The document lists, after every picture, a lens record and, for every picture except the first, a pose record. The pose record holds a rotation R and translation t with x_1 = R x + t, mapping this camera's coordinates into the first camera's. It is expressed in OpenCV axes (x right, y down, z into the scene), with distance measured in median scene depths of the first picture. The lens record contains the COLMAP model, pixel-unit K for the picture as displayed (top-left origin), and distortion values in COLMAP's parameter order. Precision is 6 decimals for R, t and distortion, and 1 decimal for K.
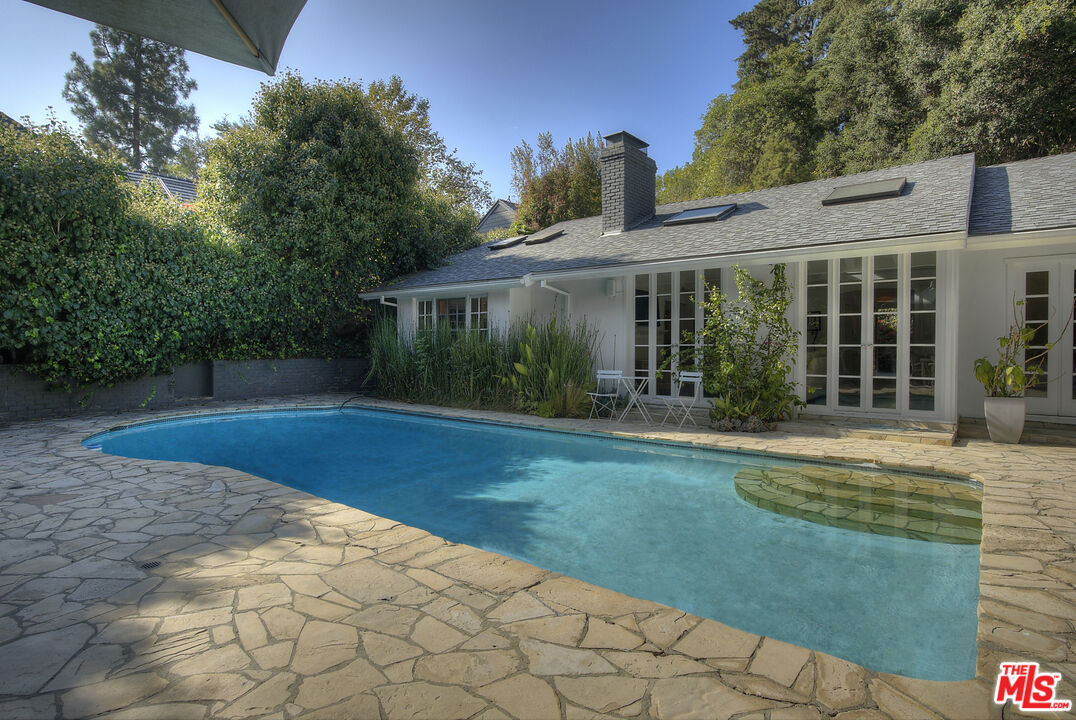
lens RADIAL K [[554.2, 0, 540.3], [0, 554.2, 356.7], [0, 0, 1]] dist [0.008236, 0.001658]
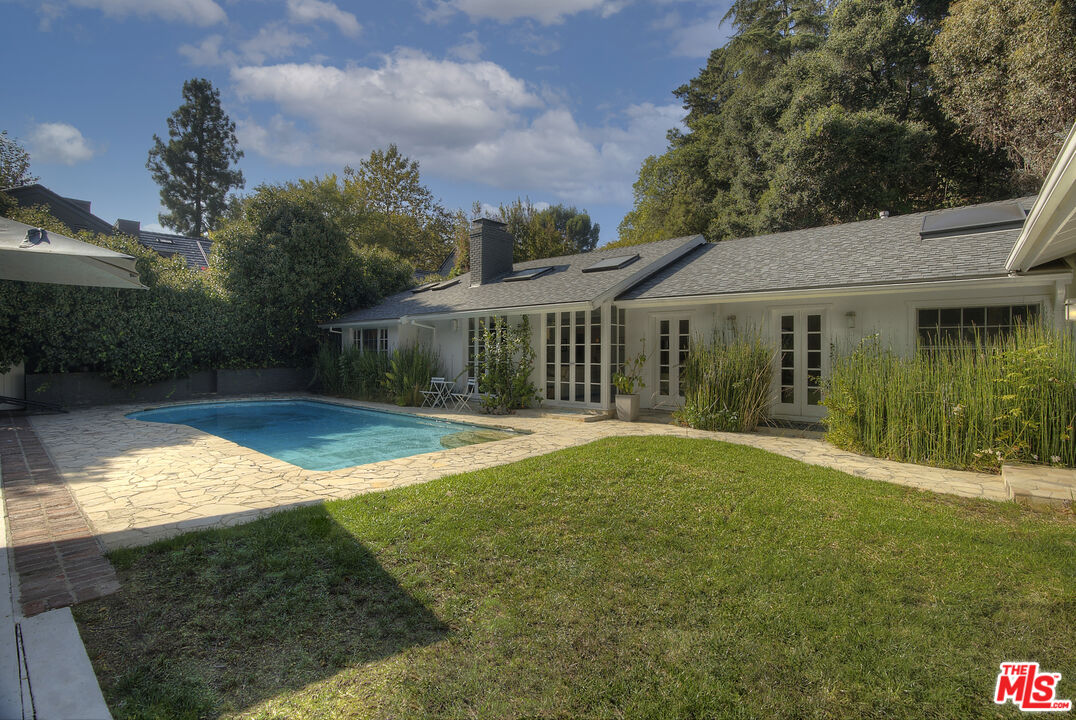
lens RADIAL K [[493.9, 0, 536.9], [0, 493.9, 356.0], [0, 0, 1]] dist [-0.011977, 0.002398]
pose [[0.999042, 0.003582, -0.043620, 0.380054], [-0.004069, 0.999930, -0.011087, -0.019610], [0.043577, 0.011254, 0.998987, -0.350934]]
